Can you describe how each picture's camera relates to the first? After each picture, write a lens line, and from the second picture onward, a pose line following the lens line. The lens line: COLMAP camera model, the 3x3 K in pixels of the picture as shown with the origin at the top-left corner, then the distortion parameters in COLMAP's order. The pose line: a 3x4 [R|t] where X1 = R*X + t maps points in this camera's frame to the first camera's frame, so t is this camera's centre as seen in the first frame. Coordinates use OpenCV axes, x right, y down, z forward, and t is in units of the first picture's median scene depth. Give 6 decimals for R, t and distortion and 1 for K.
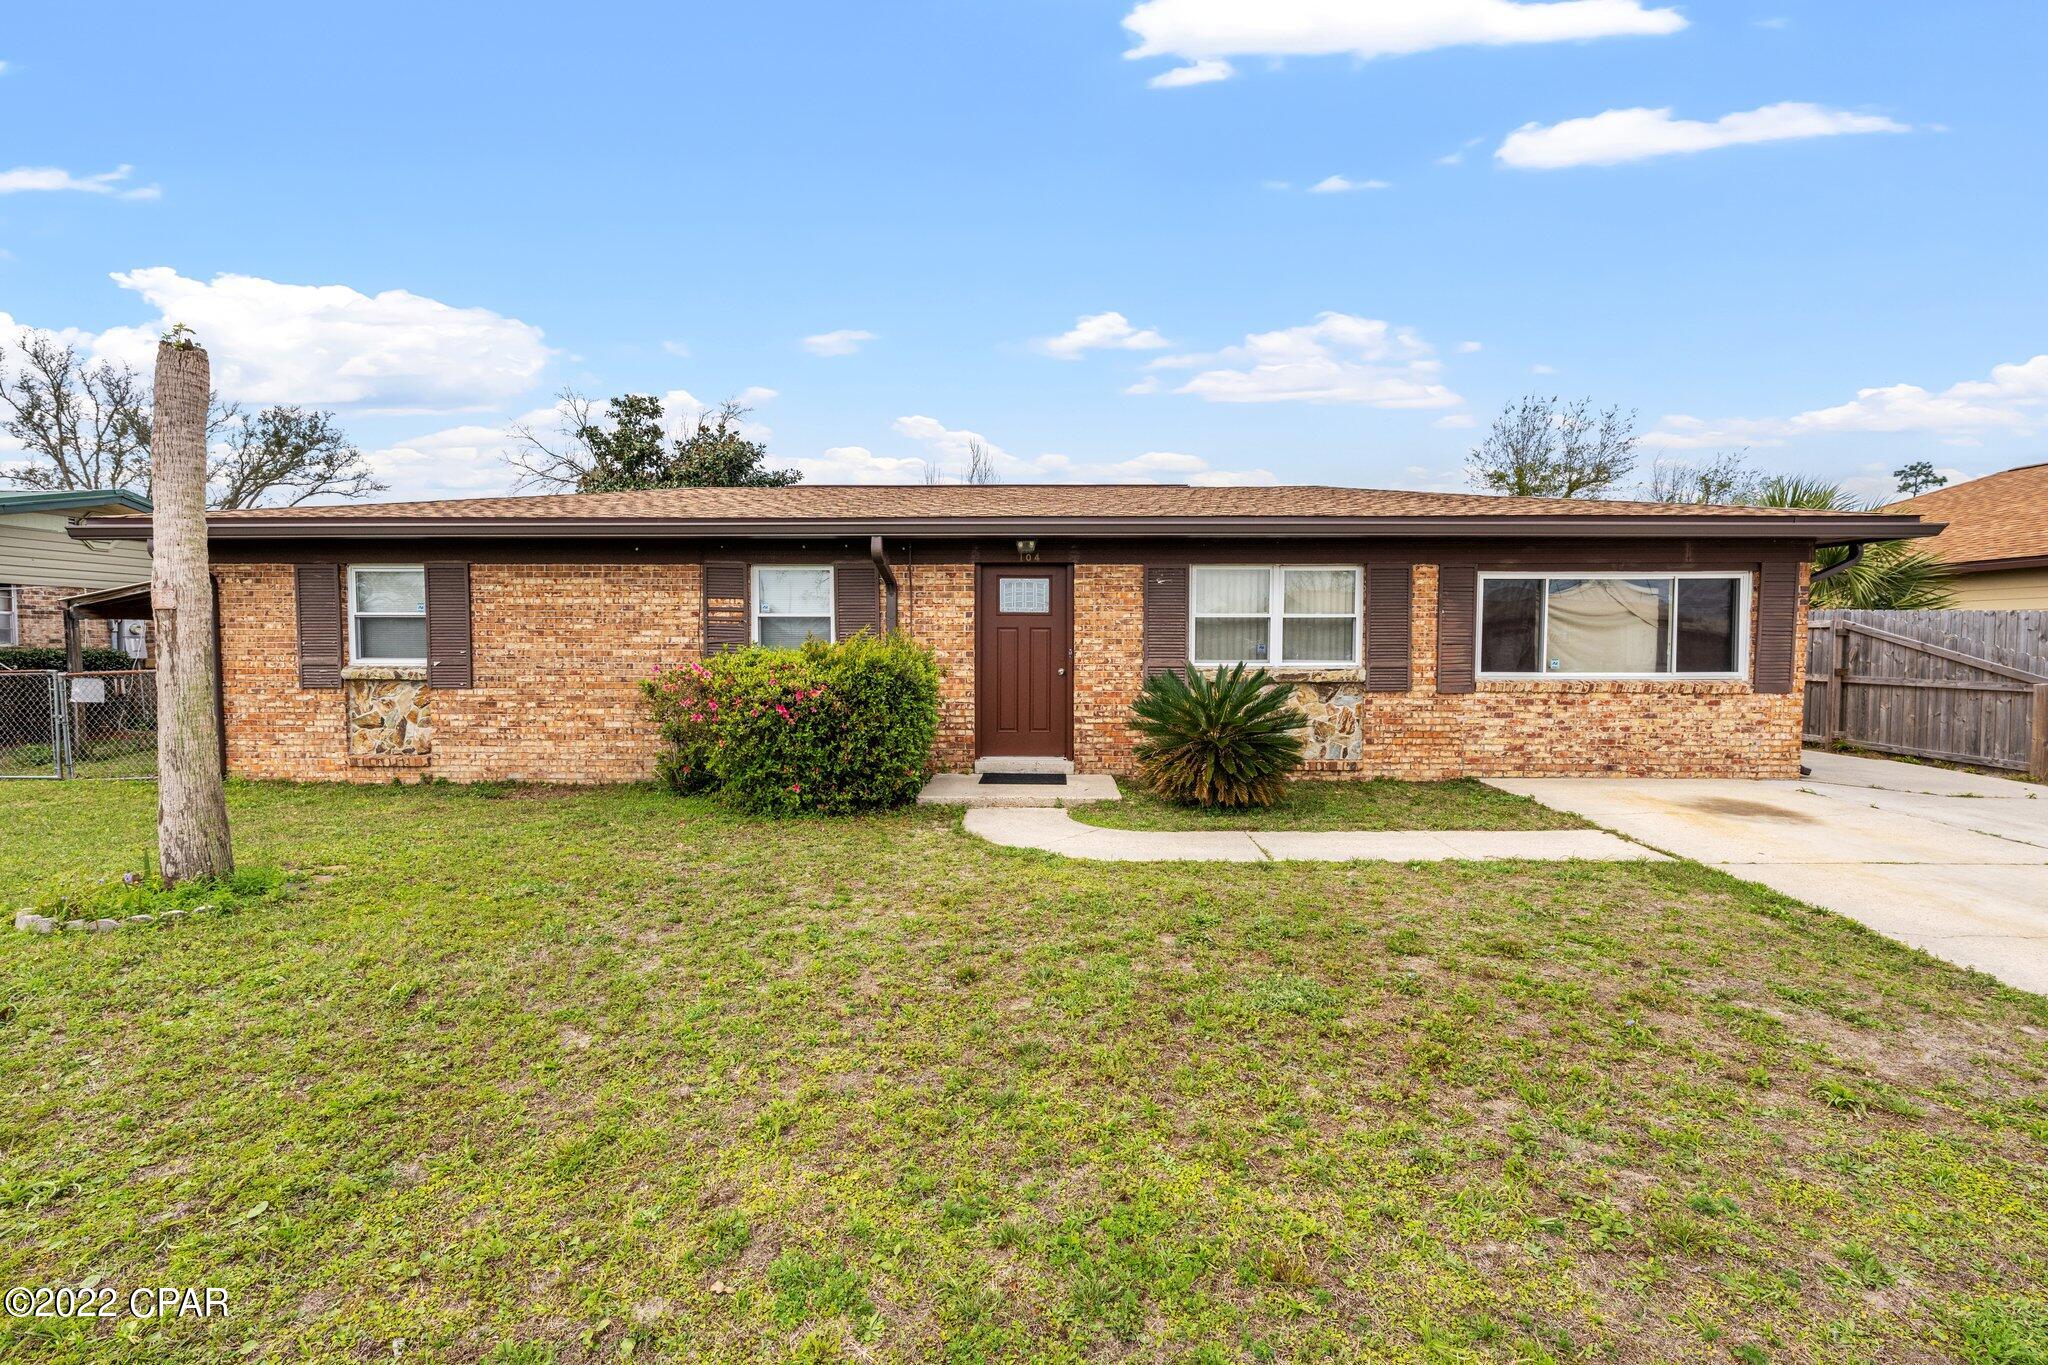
lens RADIAL K [[873.3, 0, 1025.6], [0, 873.3, 683.6], [0, 0, 1]] dist [-0.001265, 0.000330]
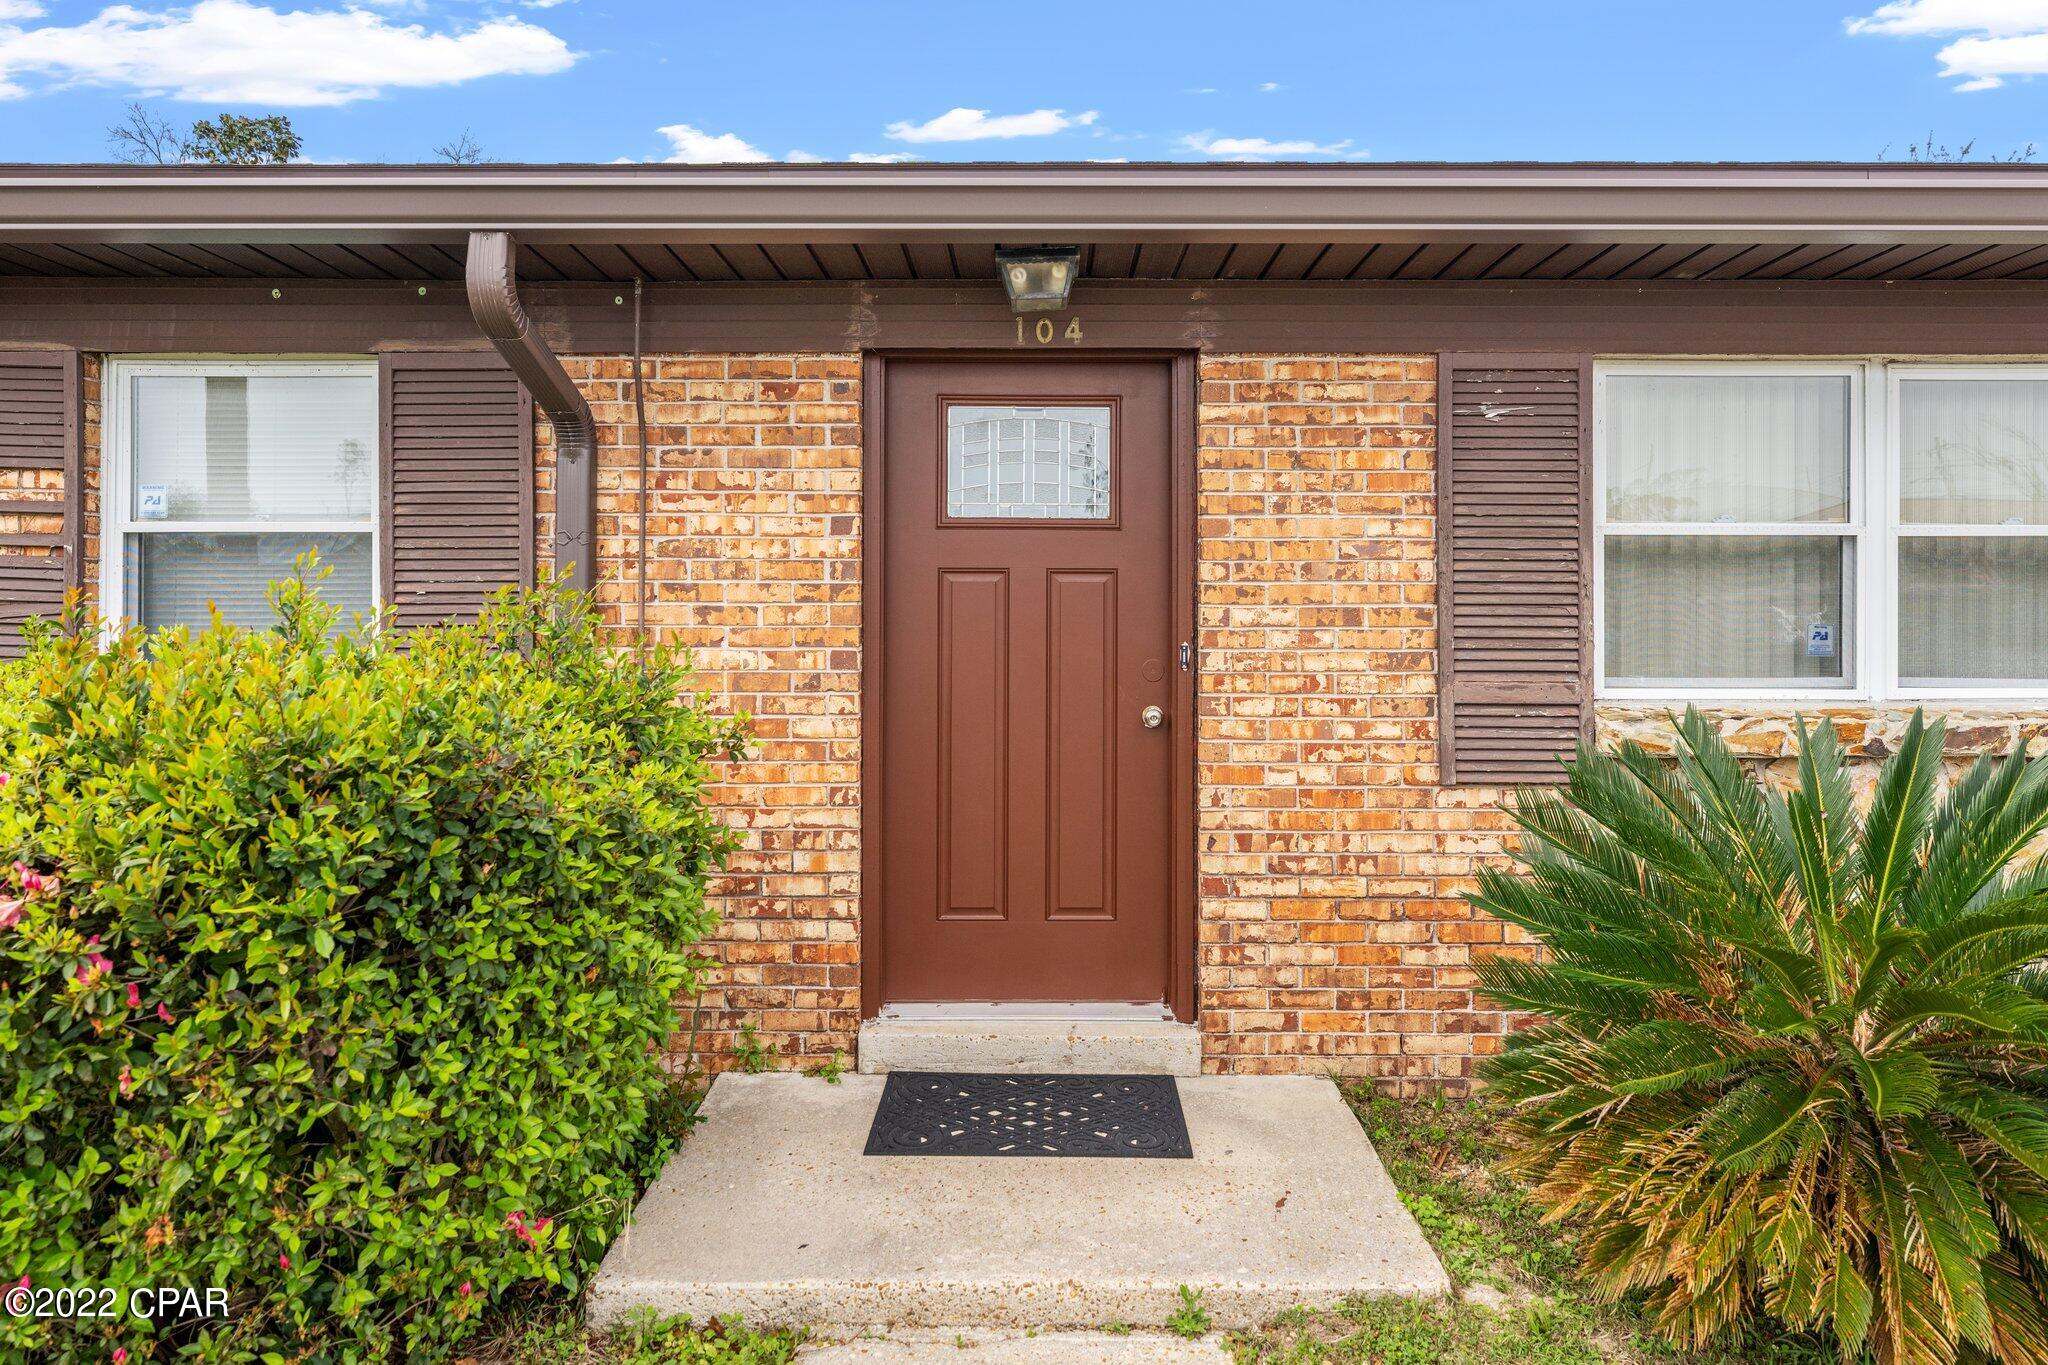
lens RADIAL K [[1359.1, 0, 1023.8], [0, 1359.1, 585.5], [0, 0, 1]] dist [0.001289, -0.004056]
pose [[0.999884, -0.000193, 0.015254, -0.010478], [0.000846, 0.999084, -0.042777, -0.039367], [-0.015232, 0.042785, 0.998968, 0.546043]]
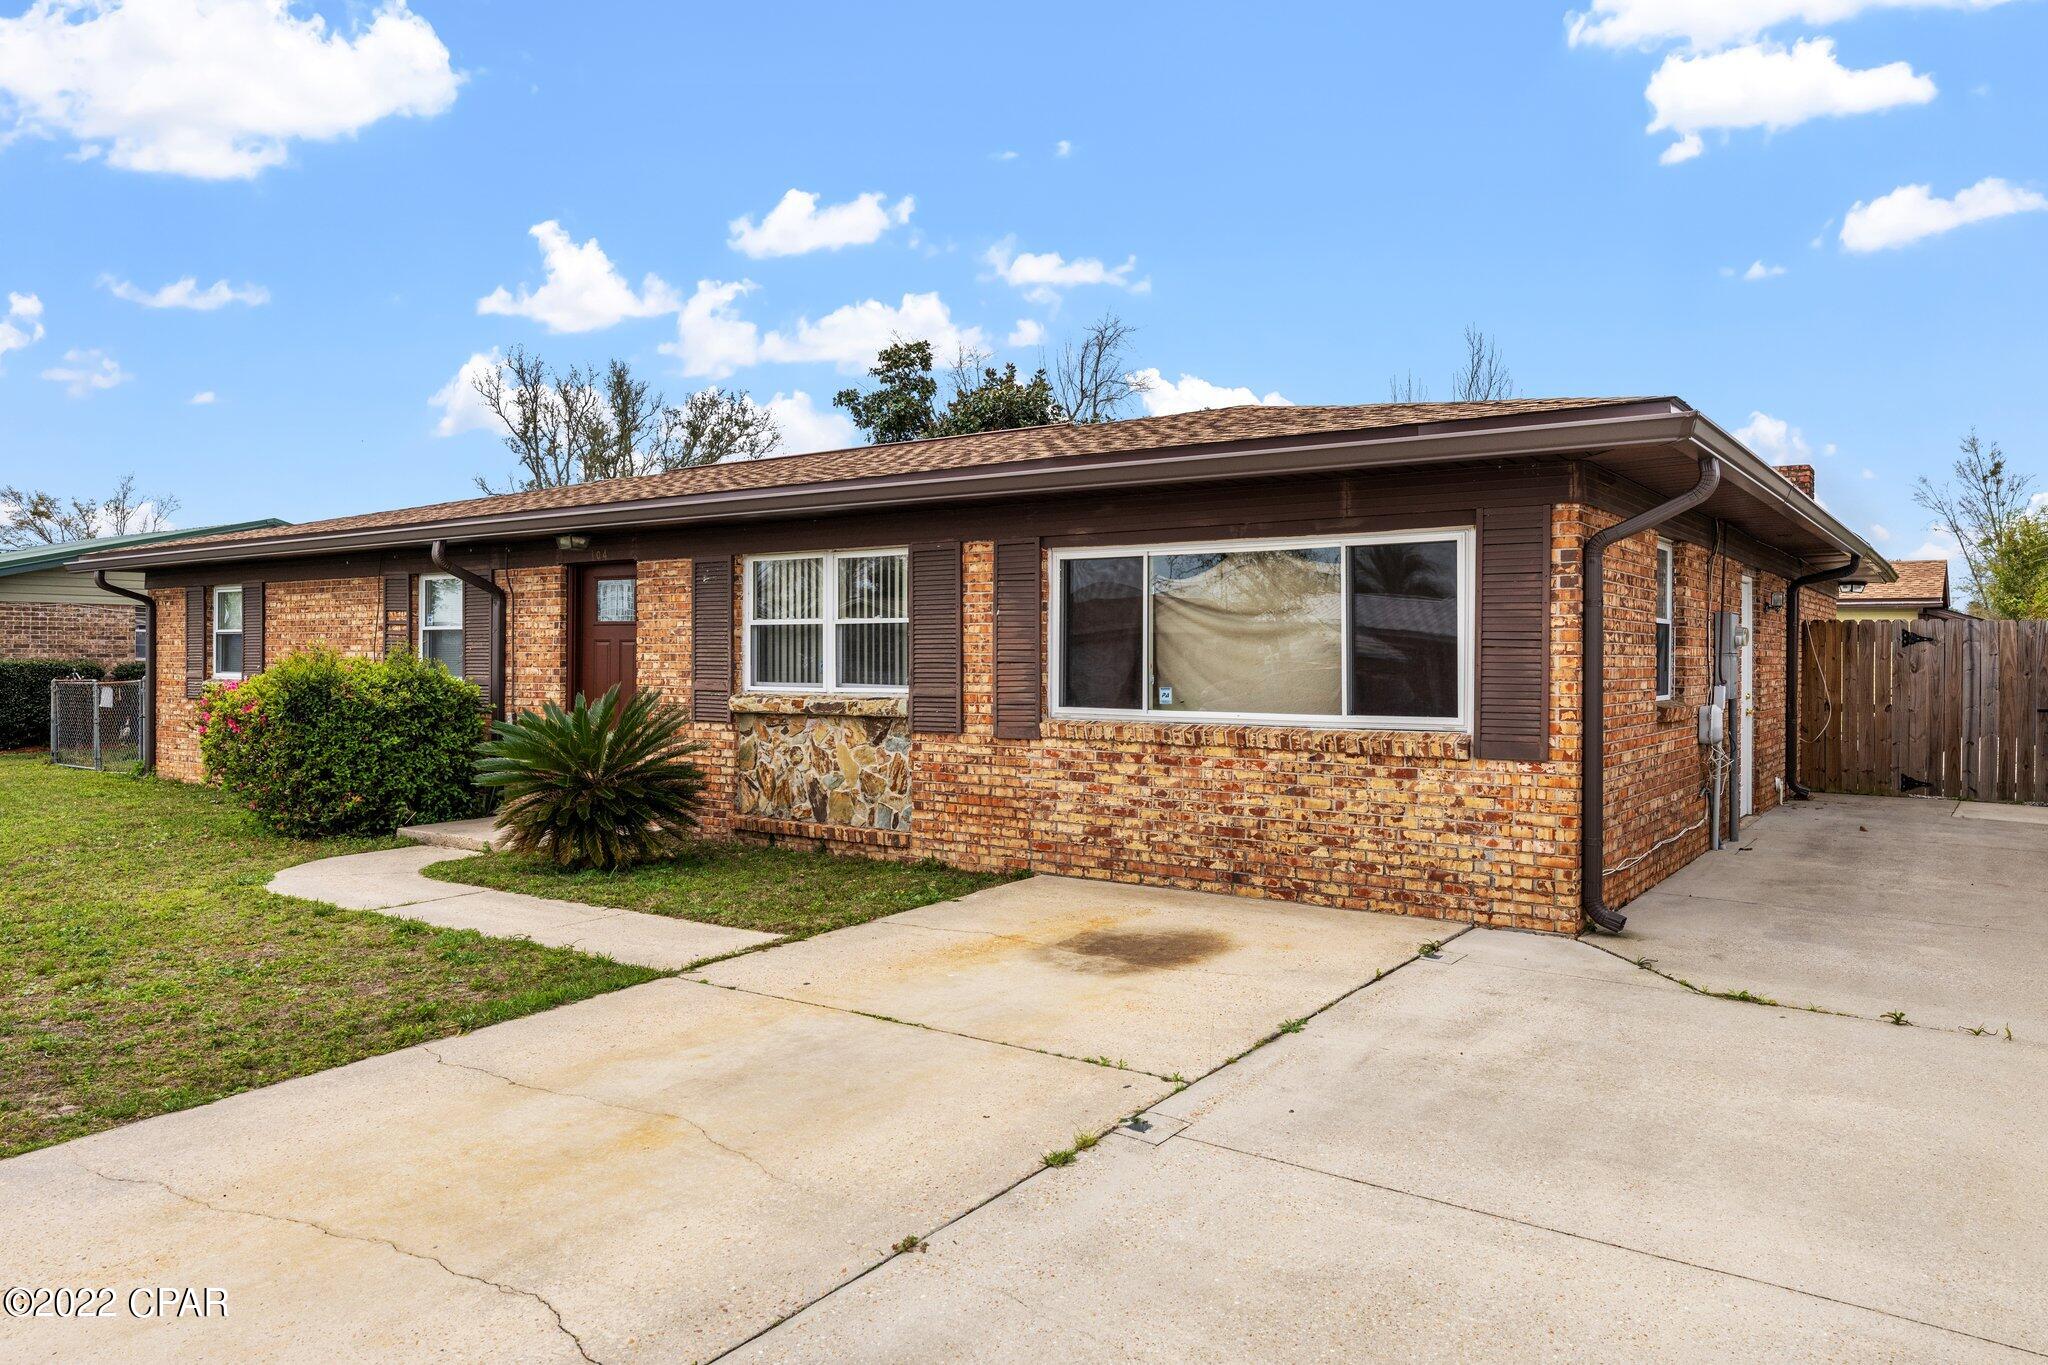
lens RADIAL K [[1359.1, 0, 1025.5], [0, 1359.1, 669.0], [0, 0, 1]] dist [0.001289, -0.004056]
pose [[0.824450, 0.006538, -0.565898, 1.056922], [-0.026801, 0.999262, -0.027501, -0.012804], [0.565300, 0.037840, 0.824017, 0.176552]]
